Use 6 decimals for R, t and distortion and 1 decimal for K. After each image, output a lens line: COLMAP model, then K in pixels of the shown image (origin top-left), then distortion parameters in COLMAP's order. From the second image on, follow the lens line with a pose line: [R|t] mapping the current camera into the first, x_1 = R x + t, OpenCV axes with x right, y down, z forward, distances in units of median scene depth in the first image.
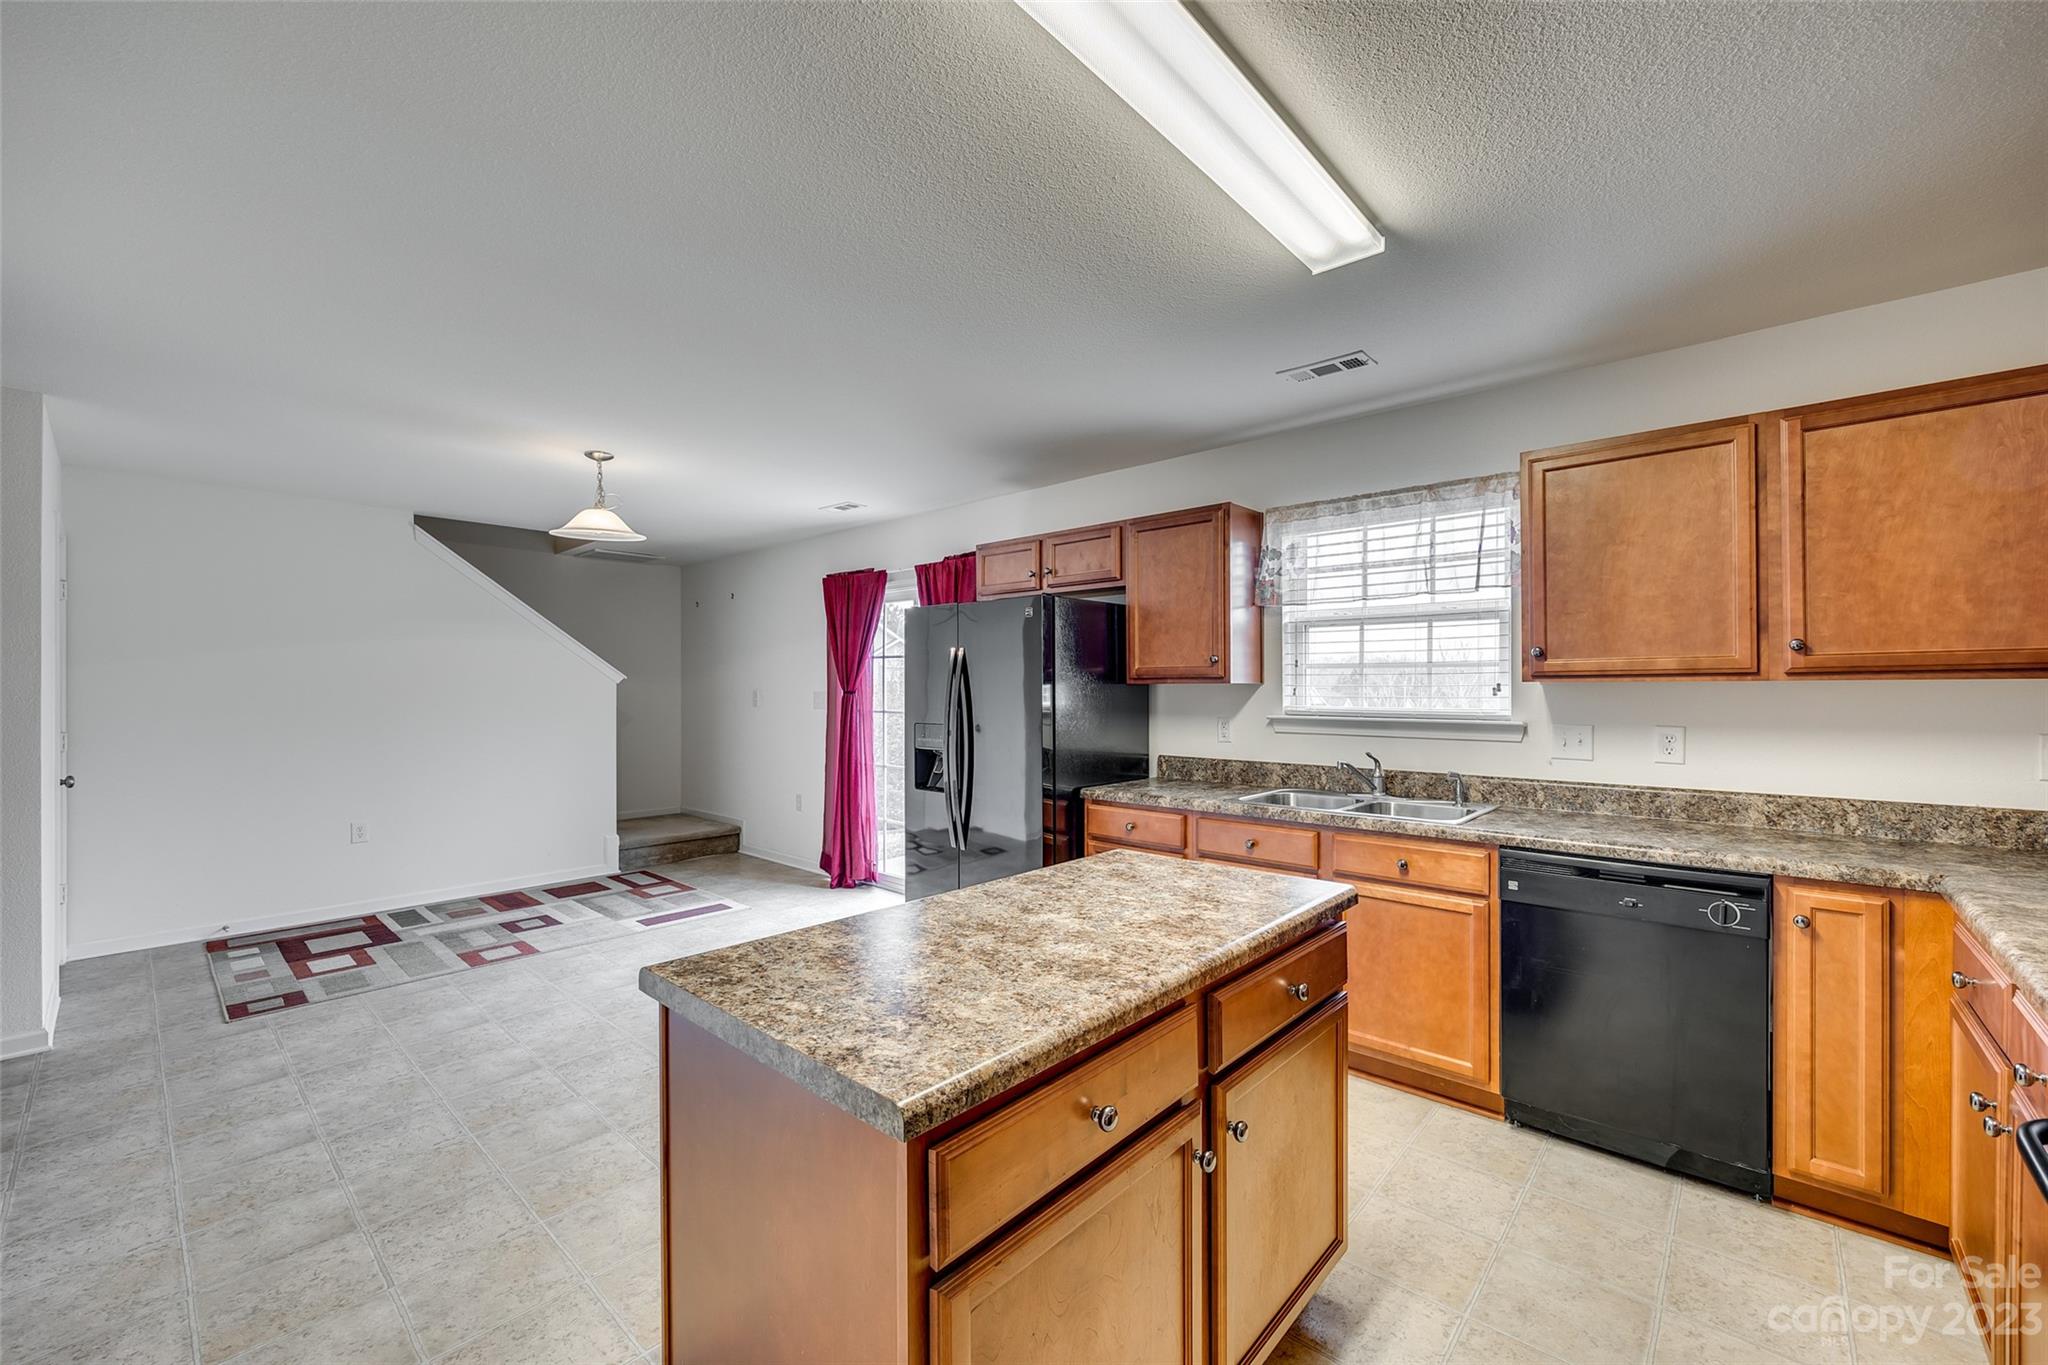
lens RADIAL K [[835.2, 0, 1024.0], [0, 835.2, 682.5], [0, 0, 1]] dist [-0.009382, 0.000225]
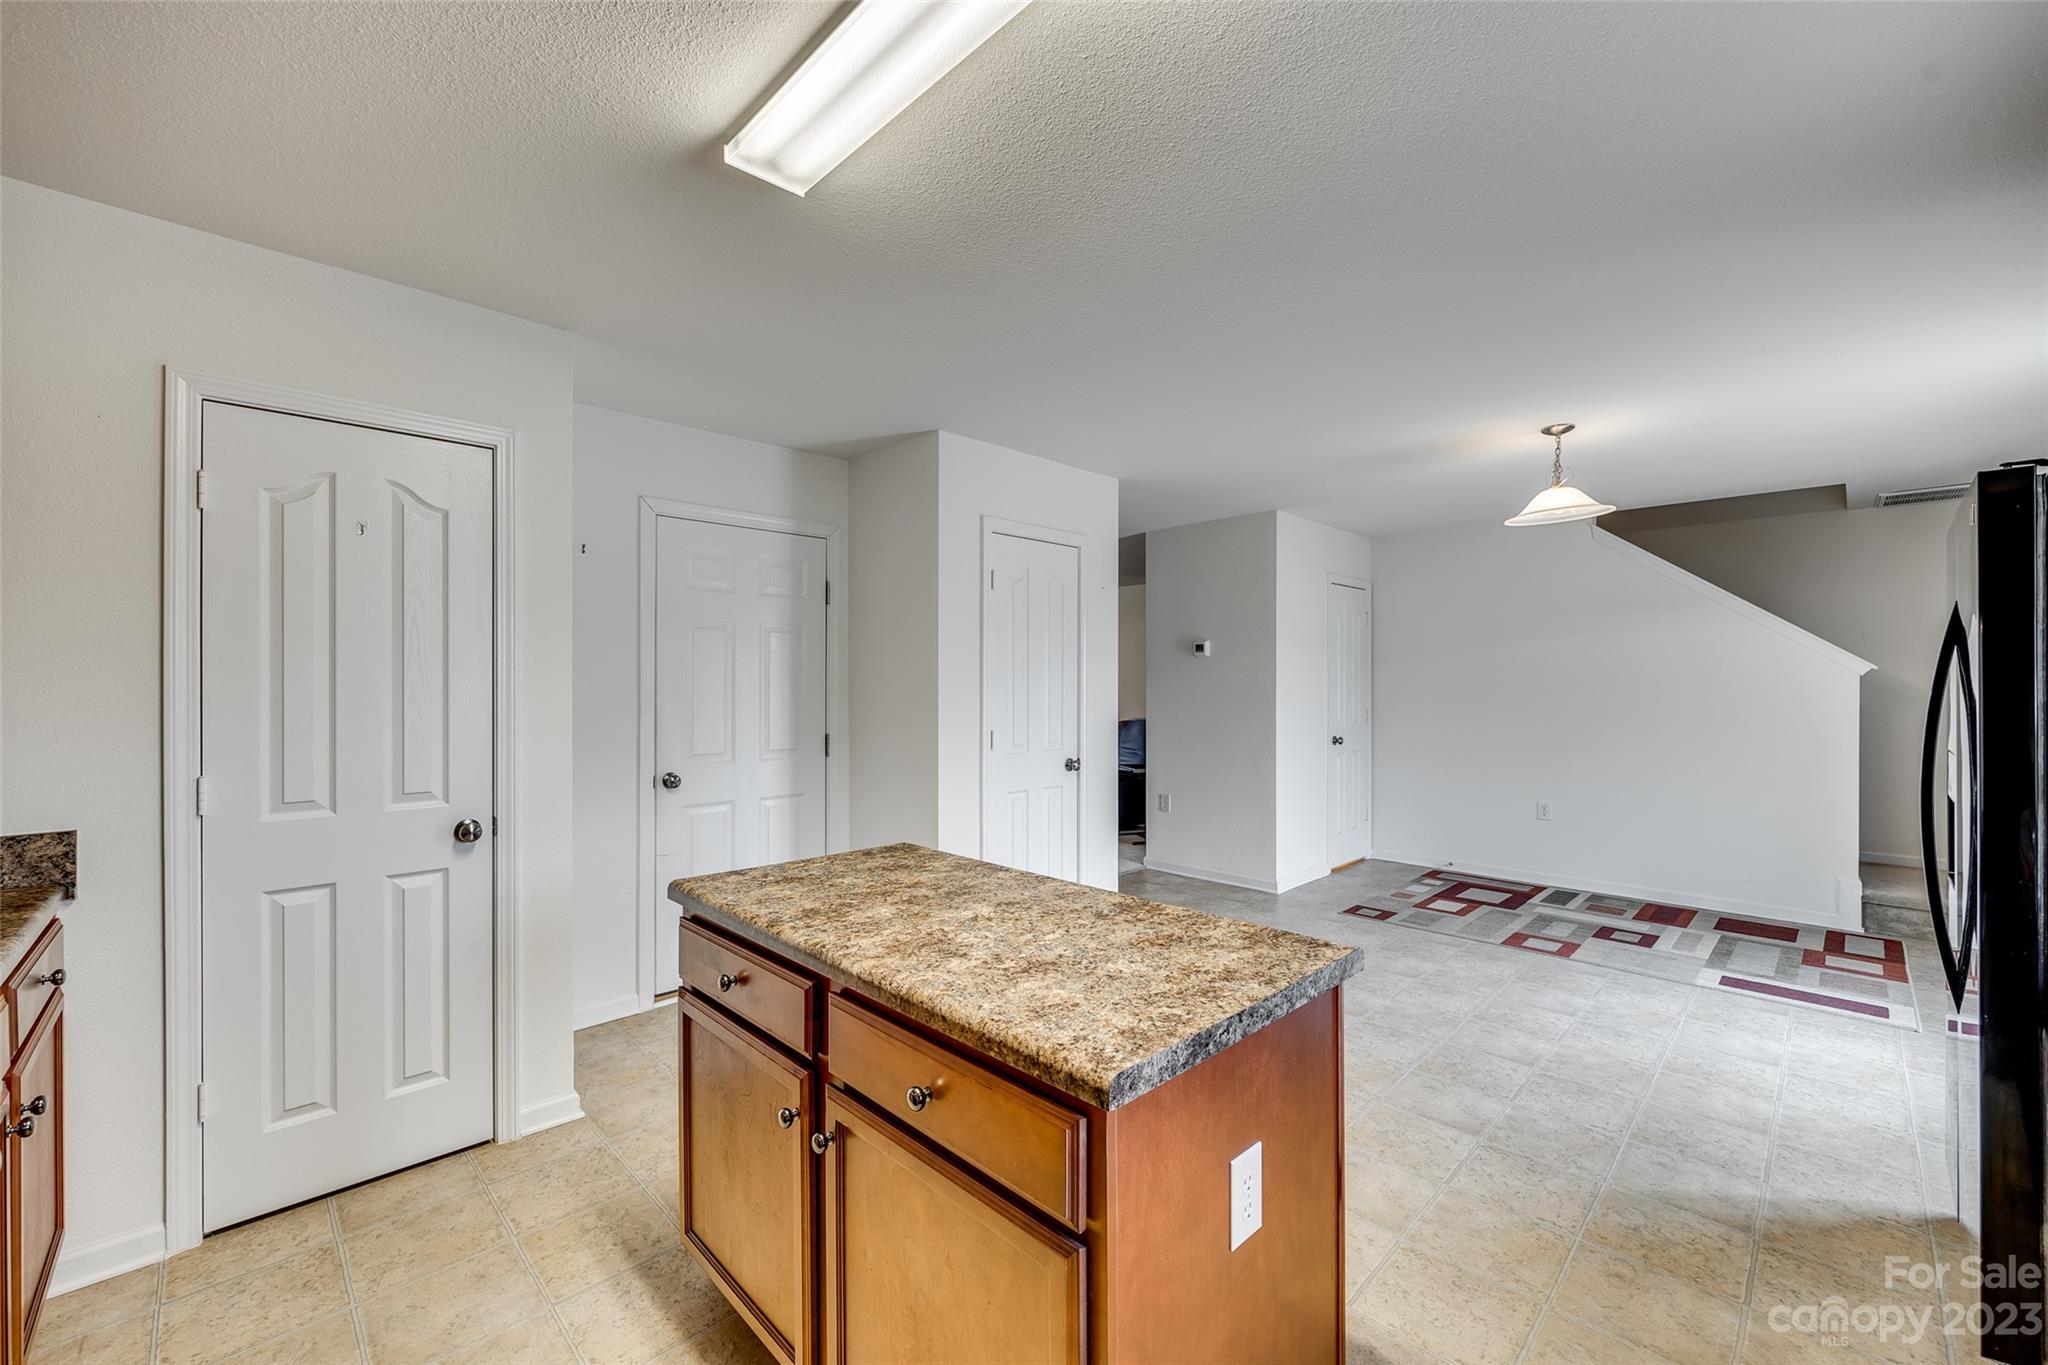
lens RADIAL K [[795.1, 0, 1056.1], [0, 795.1, 722.7], [0, 0, 1]] dist [0.046909, -0.014688]
pose [[-0.021710, 0.044888, -0.998756, 0.632630], [0.003294, 0.998989, 0.044827, 0.002188], [0.999759, -0.002317, -0.021836, 0.693893]]
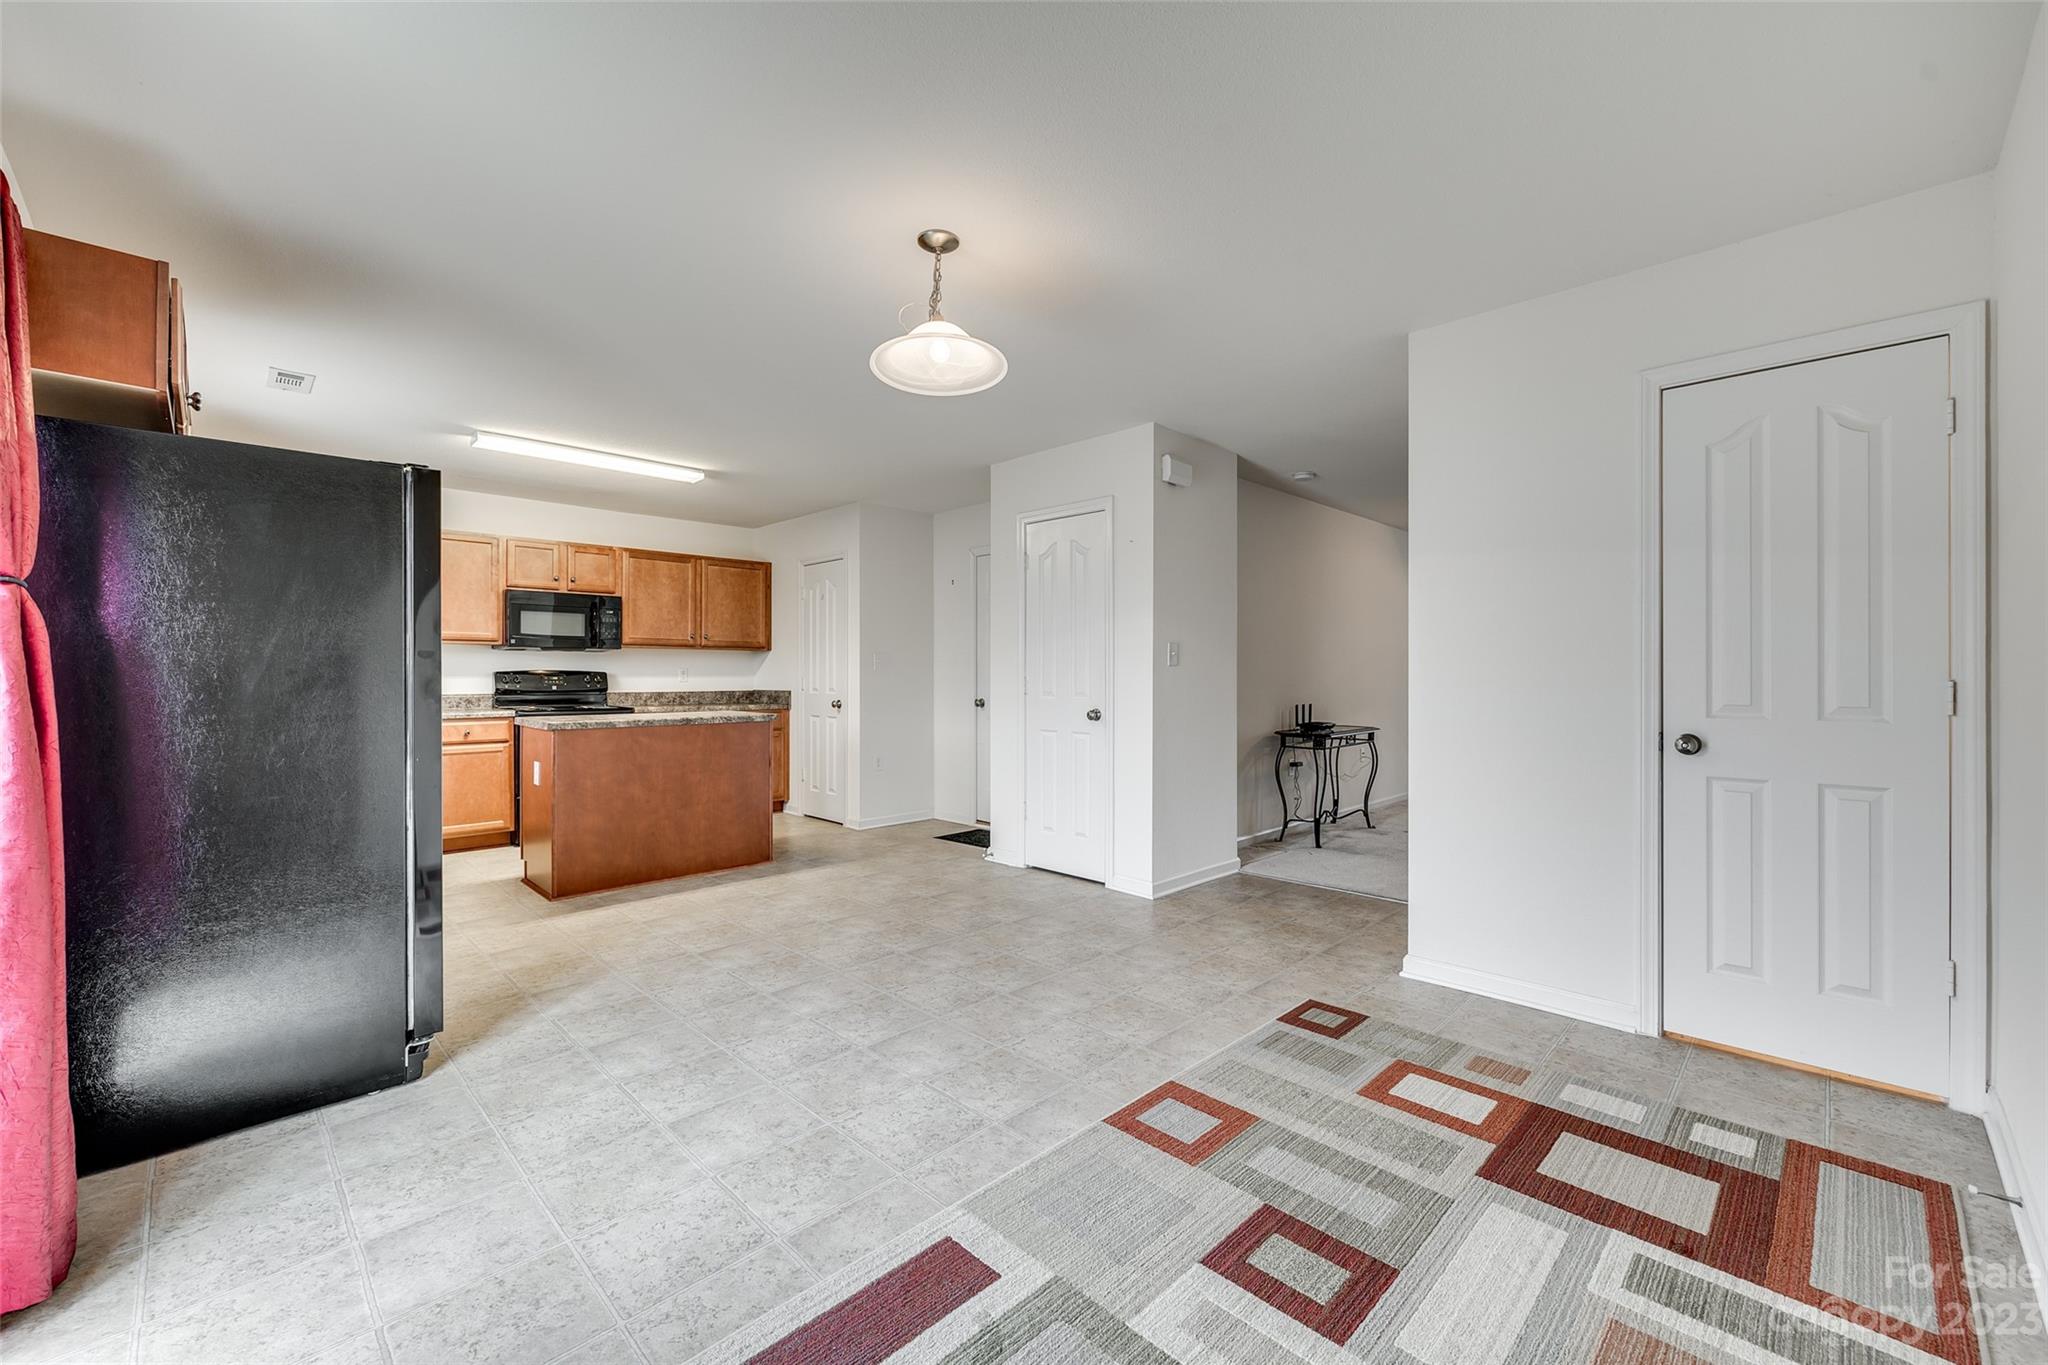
lens RADIAL K [[835.2, 0, 1024.0], [0, 835.2, 682.5], [0, 0, 1]] dist [-0.009382, 0.000225]
pose [[-0.998928, -0.001216, 0.046282, -0.932479], [-0.001297, 0.999998, -0.001723, 0.102271], [-0.046280, -0.001781, -0.998927, 2.518430]]
